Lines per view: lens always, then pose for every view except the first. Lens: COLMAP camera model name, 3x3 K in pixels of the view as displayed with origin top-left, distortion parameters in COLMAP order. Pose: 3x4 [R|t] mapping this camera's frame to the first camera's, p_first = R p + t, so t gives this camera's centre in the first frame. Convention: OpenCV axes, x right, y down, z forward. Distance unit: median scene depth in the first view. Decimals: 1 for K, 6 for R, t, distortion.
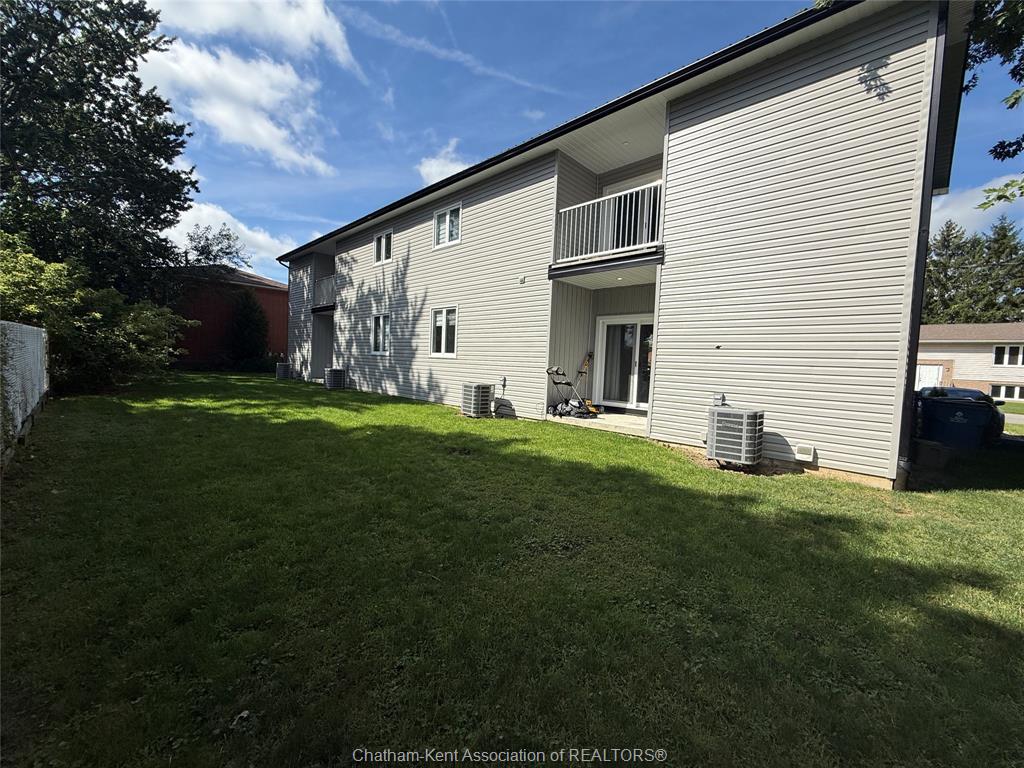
lens RADIAL K [[407.5, 0, 510.2], [0, 407.5, 382.7], [0, 0, 1]] dist [-0.000767, 0.000081]
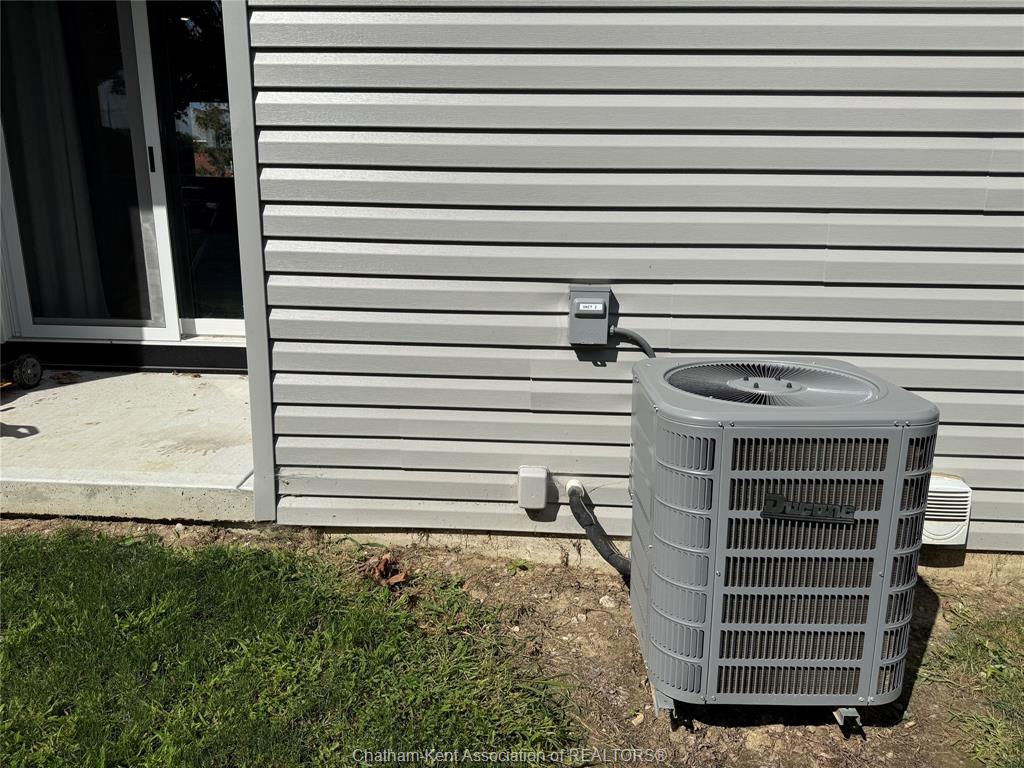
lens RADIAL K [[781.9, 0, 512.0], [0, 781.9, 384.0], [0, 0, 1]] dist [0.003879, 0.001454]
pose [[0.755268, -0.196811, 0.625169, 0.157147], [0.053164, 0.969103, 0.240858, -0.017297], [-0.653257, -0.148675, 0.742396, 0.511950]]
